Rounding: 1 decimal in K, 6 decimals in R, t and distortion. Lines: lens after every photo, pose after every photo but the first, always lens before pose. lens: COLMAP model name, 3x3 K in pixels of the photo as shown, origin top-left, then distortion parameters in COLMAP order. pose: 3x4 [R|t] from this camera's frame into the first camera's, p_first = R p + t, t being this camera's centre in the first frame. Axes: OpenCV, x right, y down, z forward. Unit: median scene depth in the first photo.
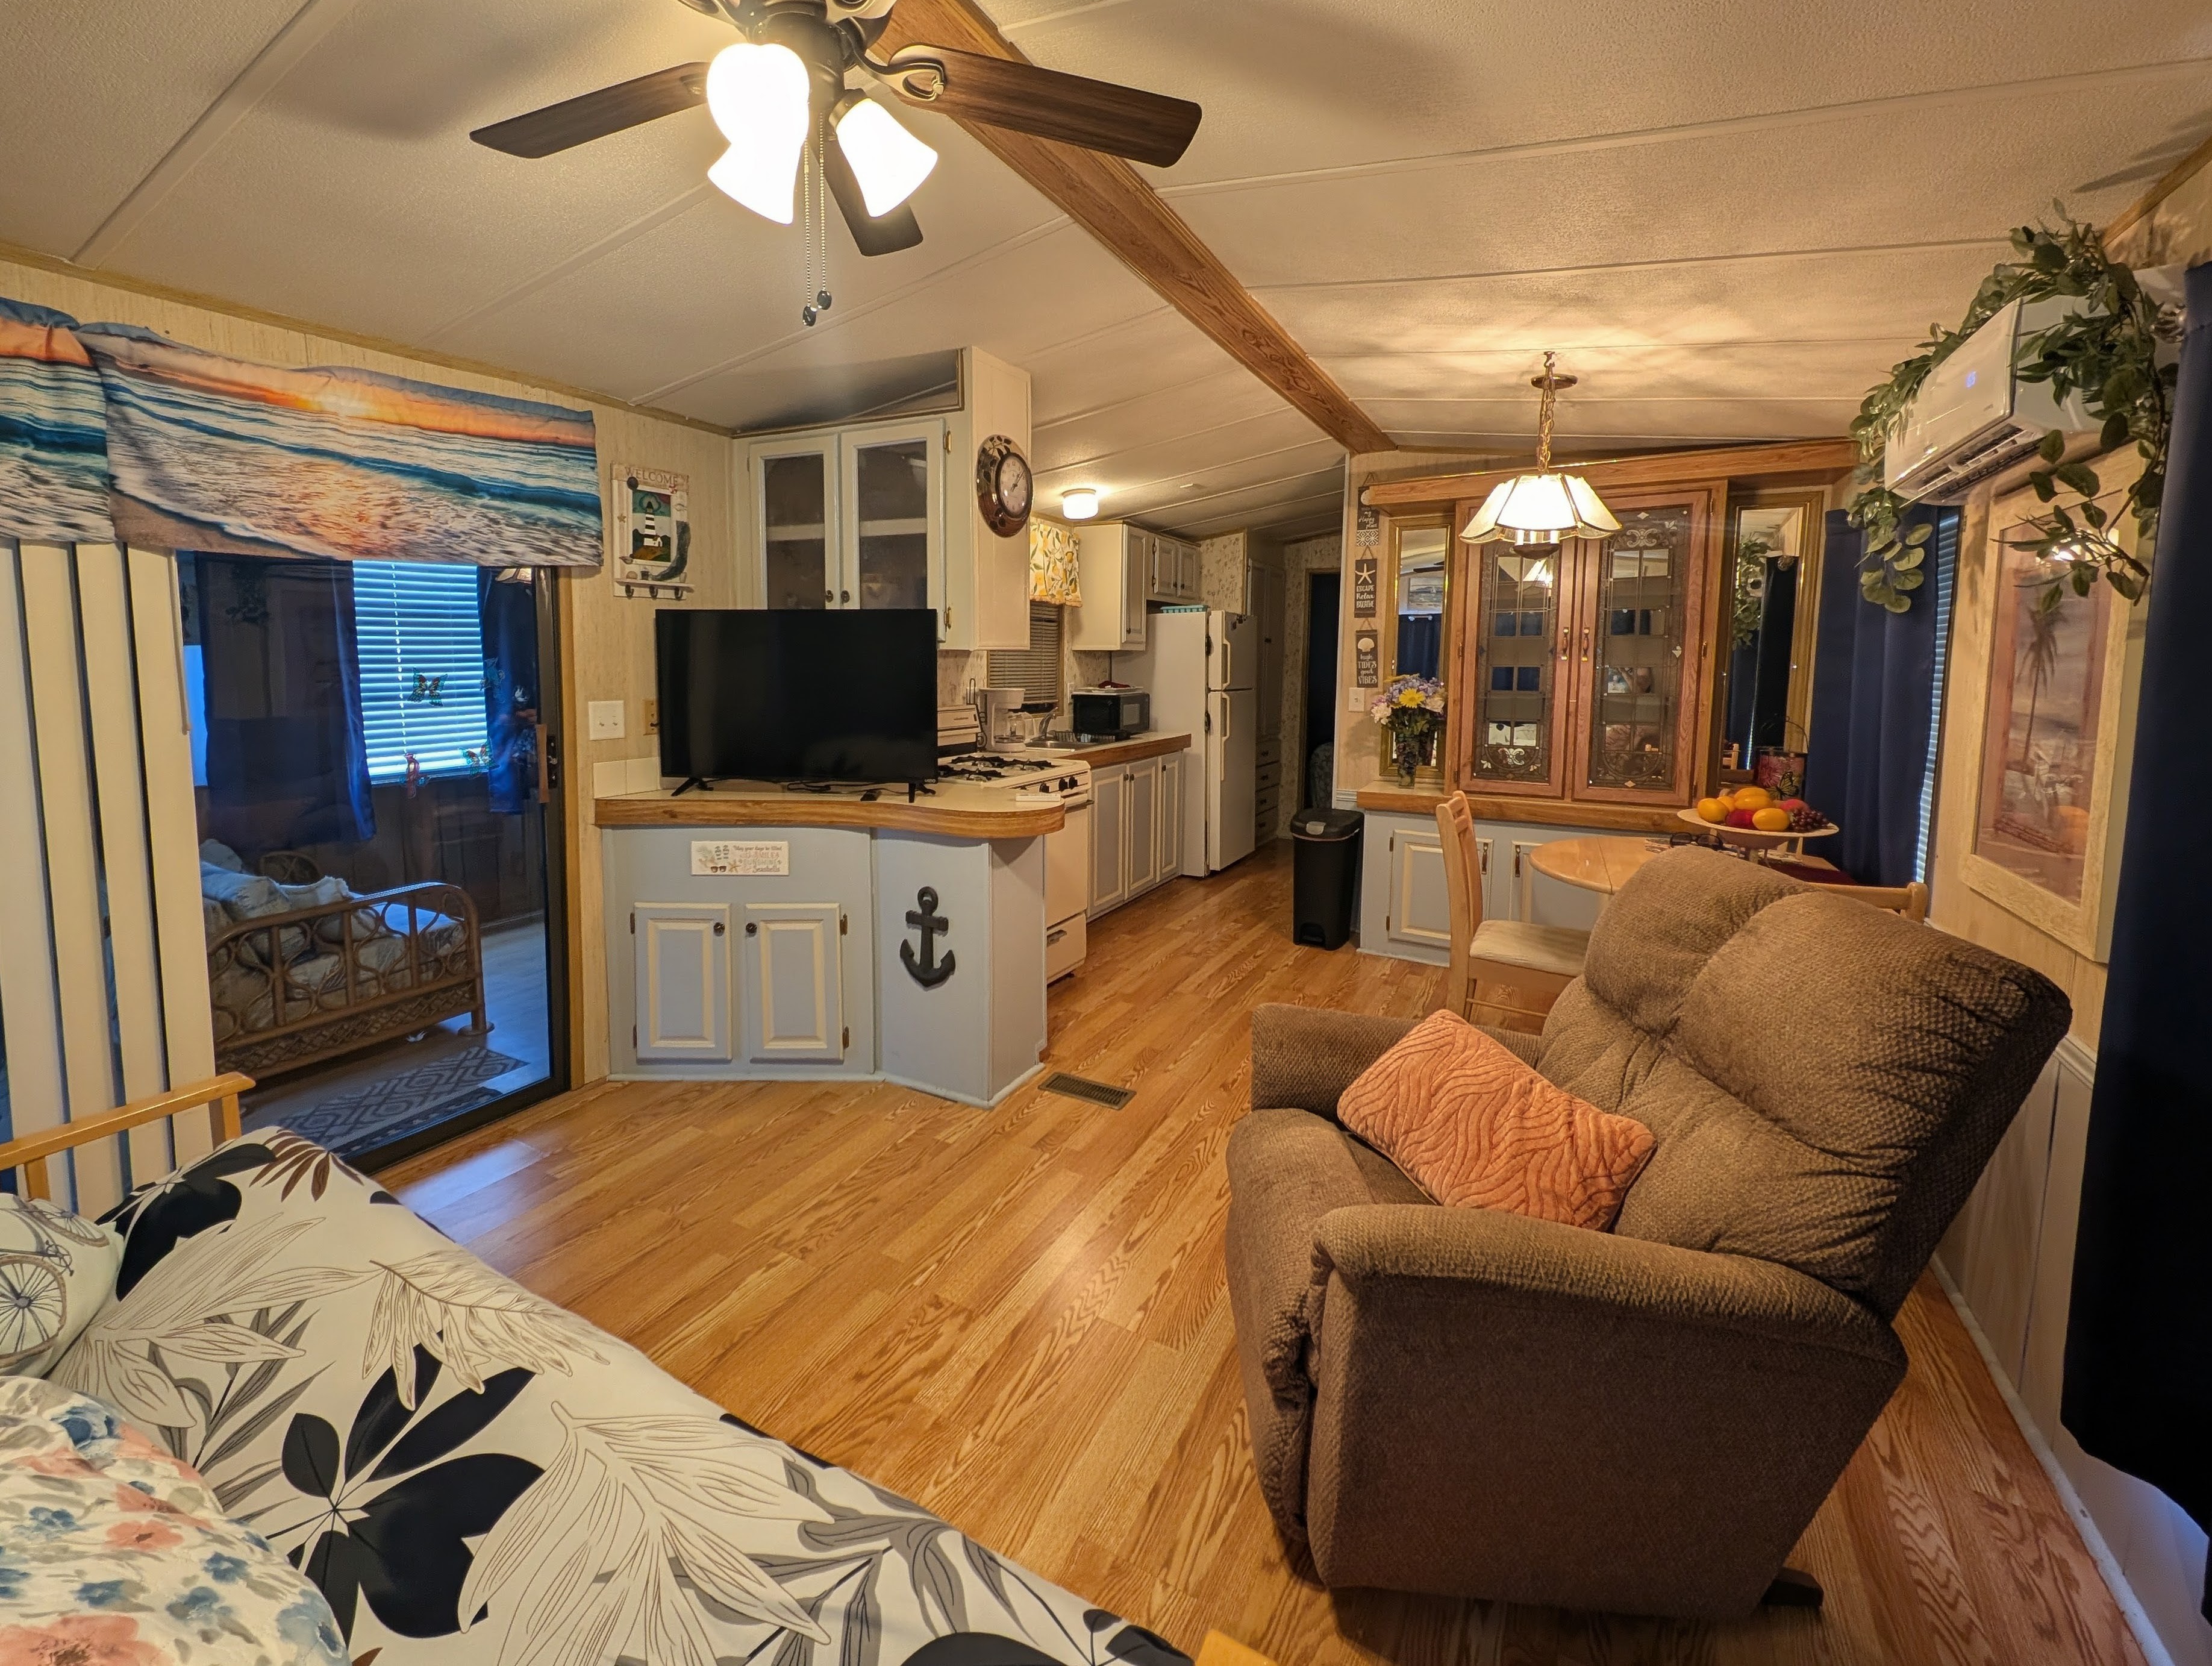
lens RADIAL K [[924.1, 0, 1036.9], [0, 924.1, 741.5], [0, 0, 1]] dist [0.012387, -0.009230]
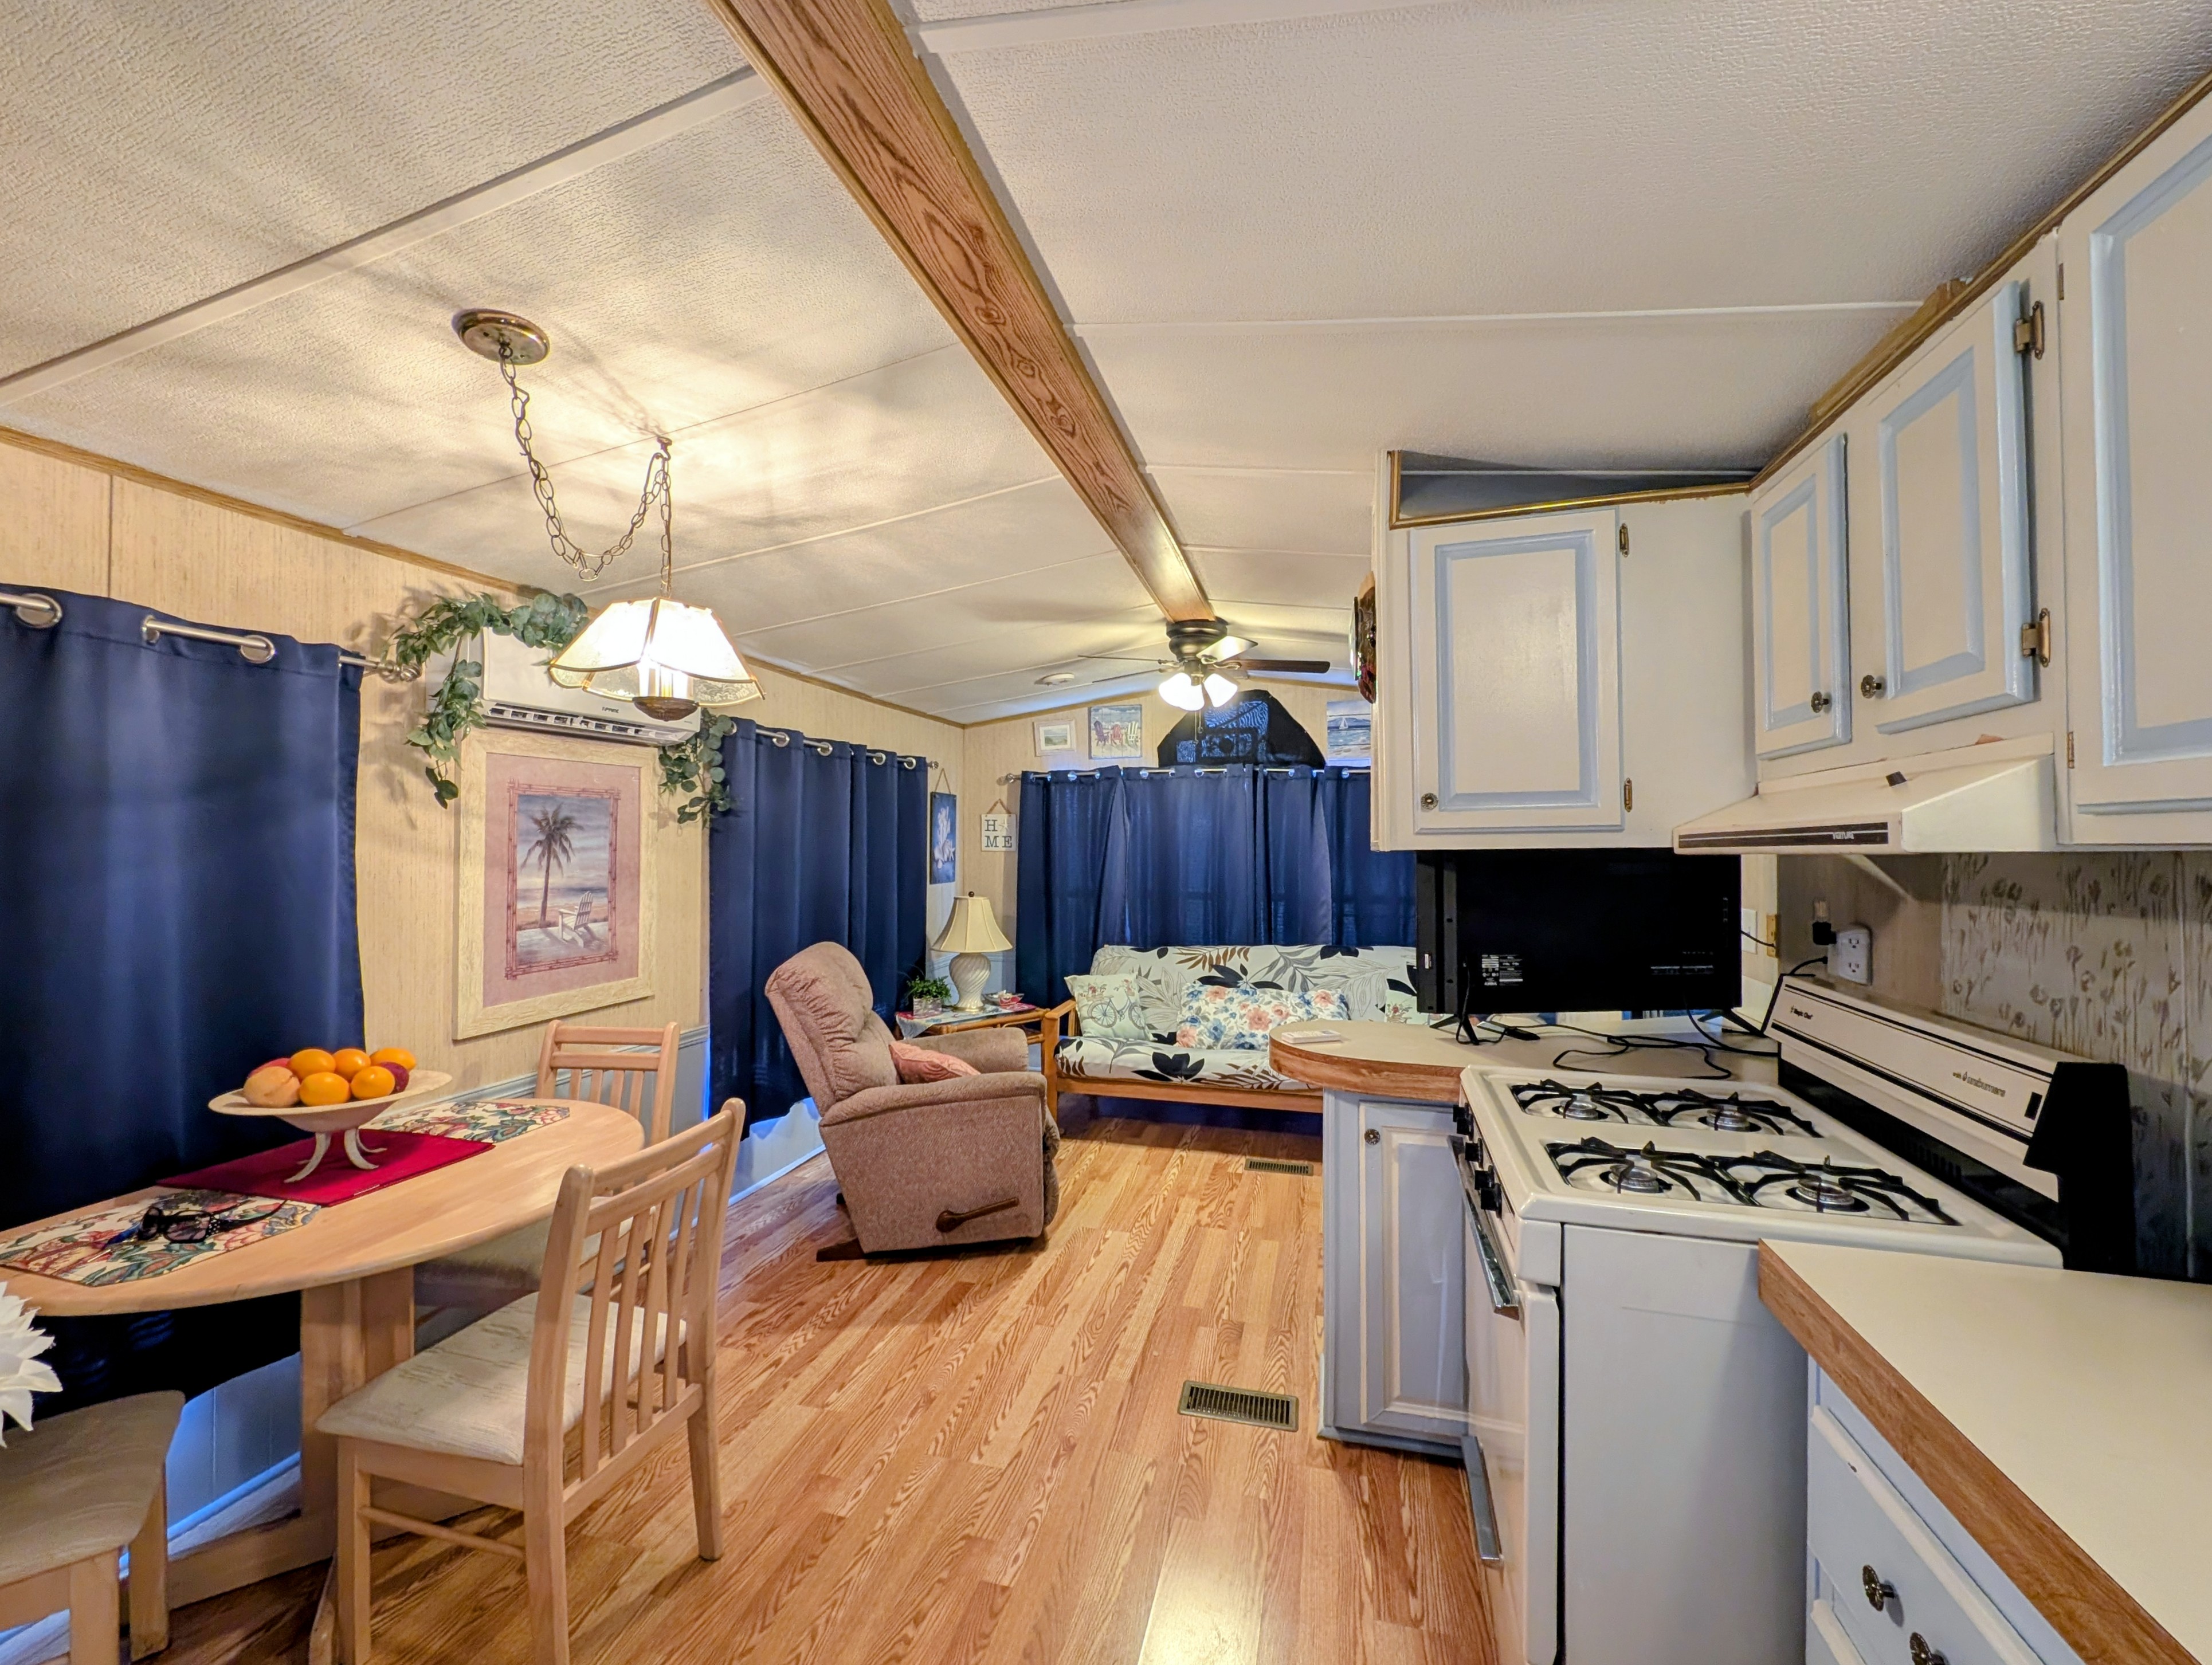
lens RADIAL K [[884.6, 0, 1110.4], [0, 884.6, 830.8], [0, 0, 1]] dist [0.001451, 0.000017]
pose [[-0.959929, -0.011353, -0.280013, 0.338318], [-0.033854, 0.996559, 0.075651, -0.148113], [0.278191, 0.082100, -0.957011, 1.484967]]
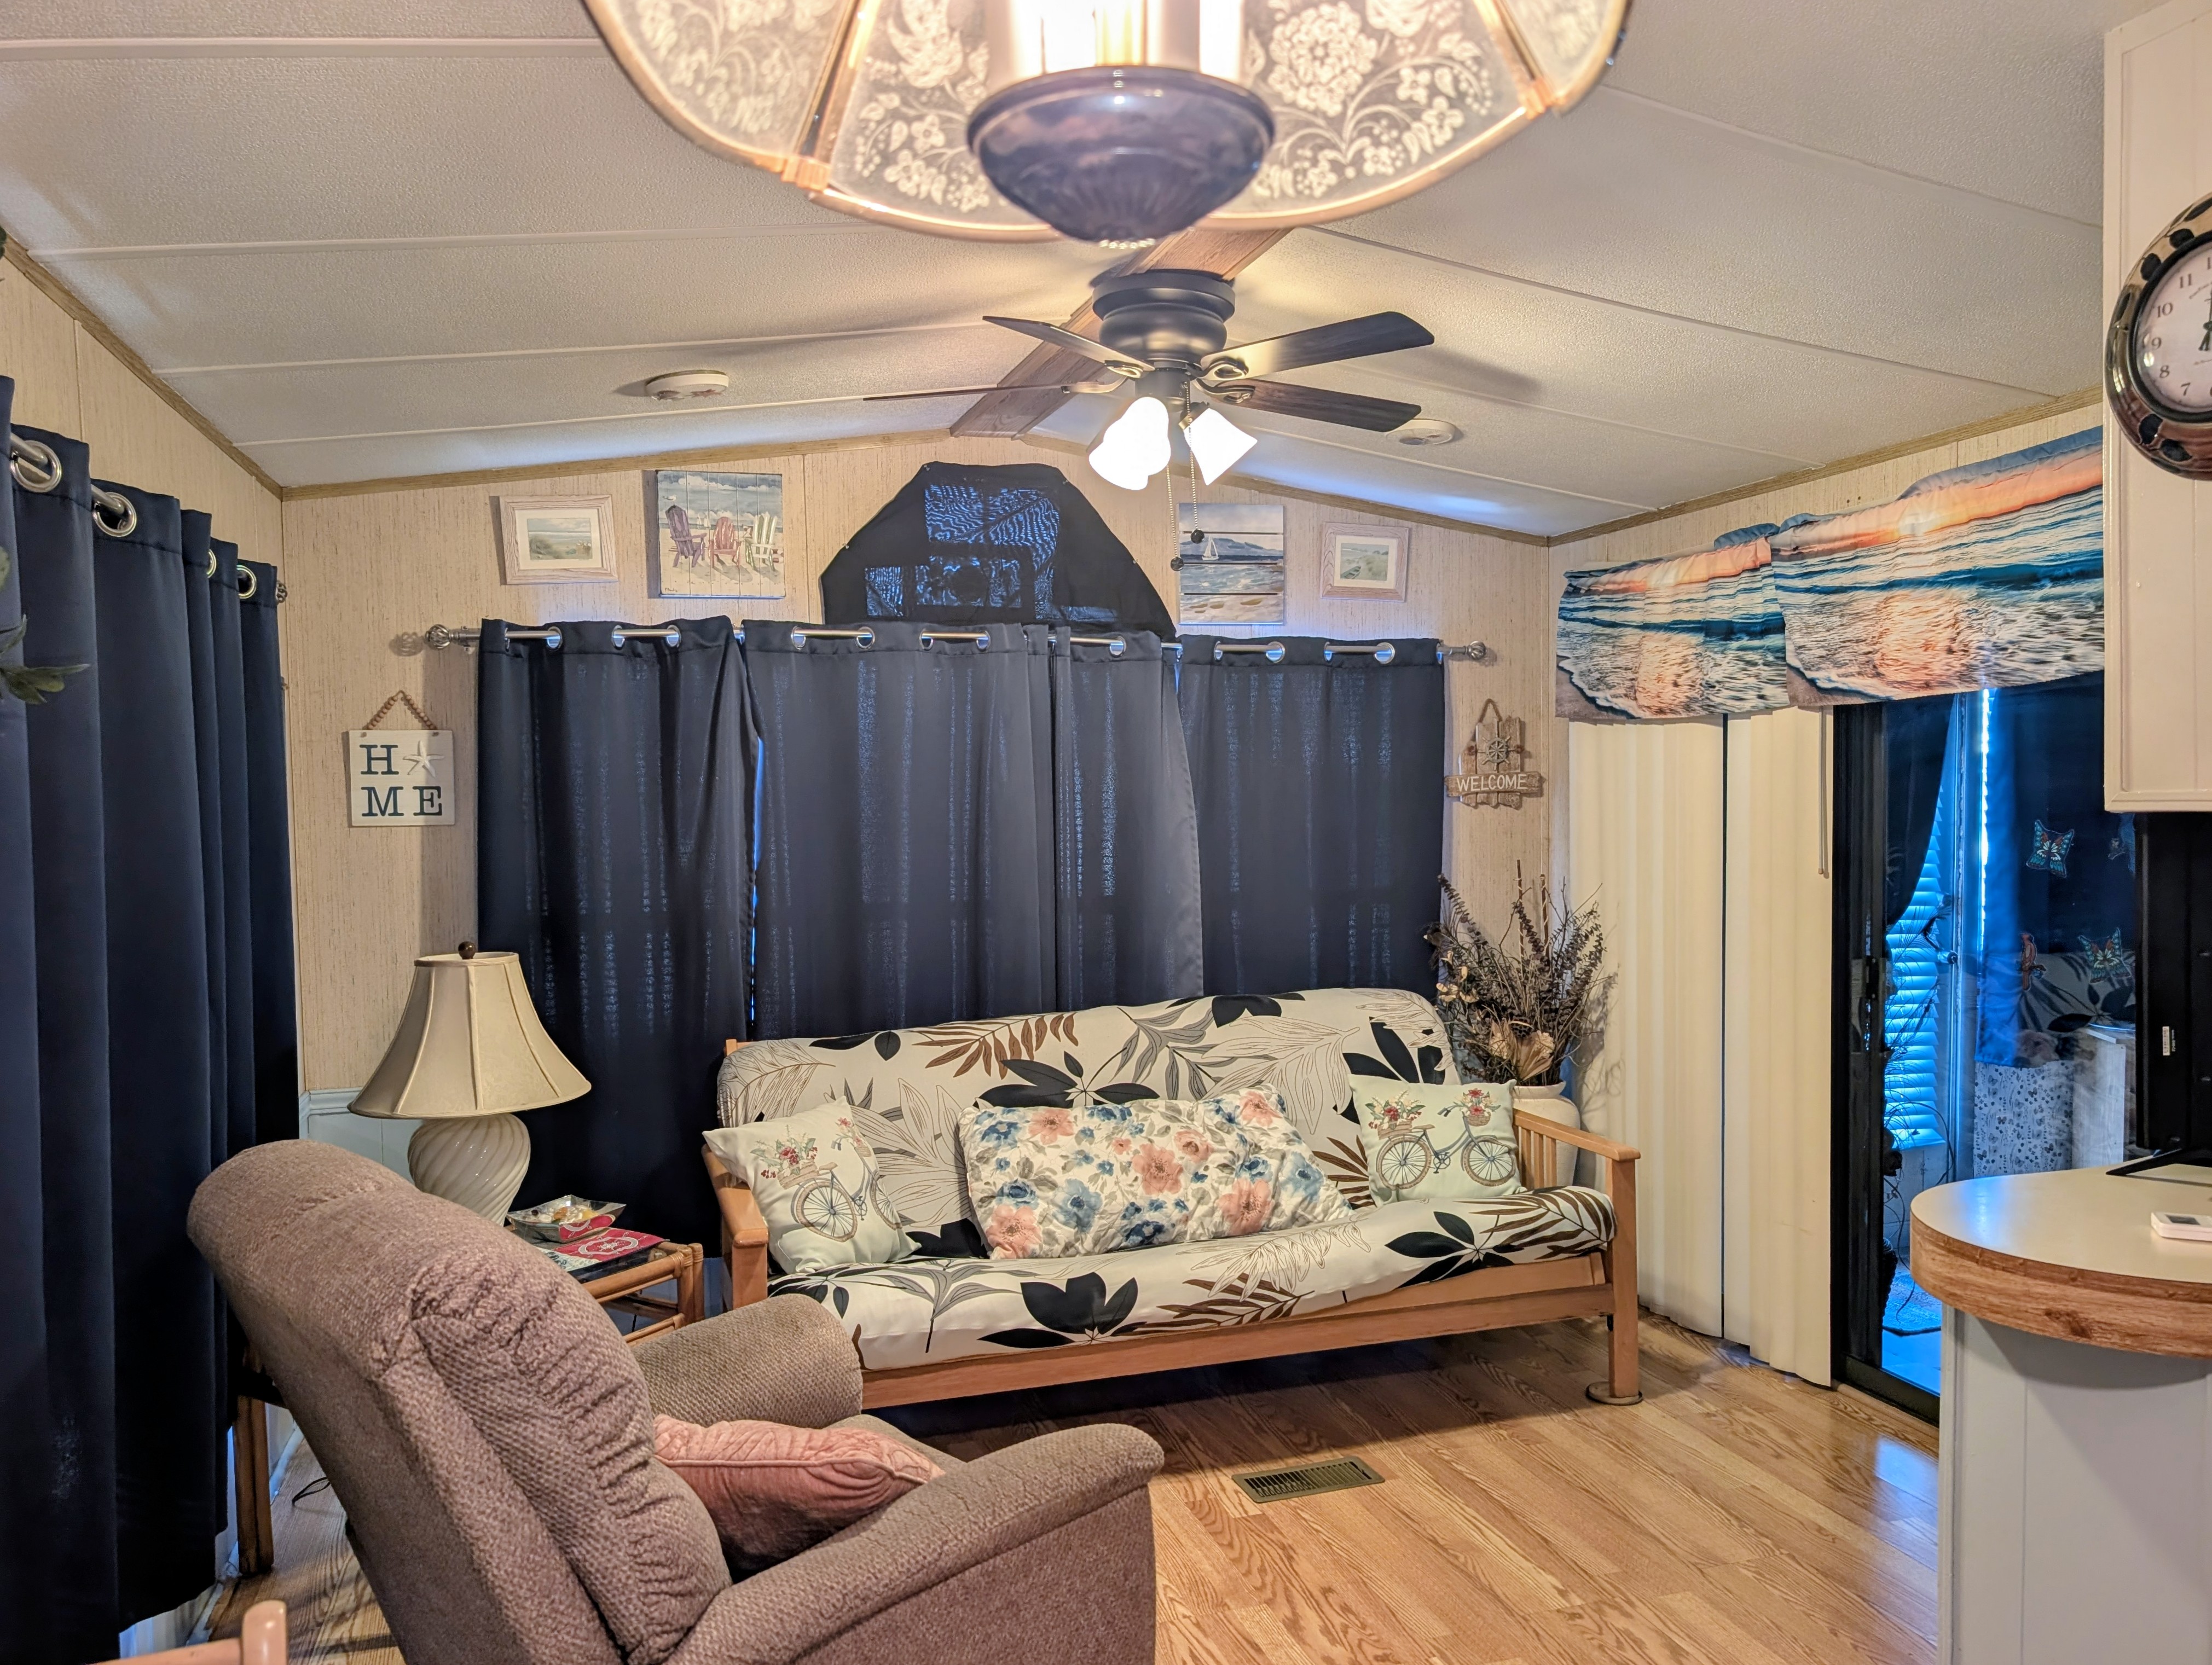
lens RADIAL K [[1588.6, 0, 1106.0], [0, 1588.6, 832.5], [0, 0, 1]] dist [0.009139, -0.000346]
pose [[-0.662008, 0.027233, -0.749002, 0.609957], [-0.061337, 0.994019, 0.090355, -0.107383], [0.746982, 0.105757, -0.656379, 0.975433]]
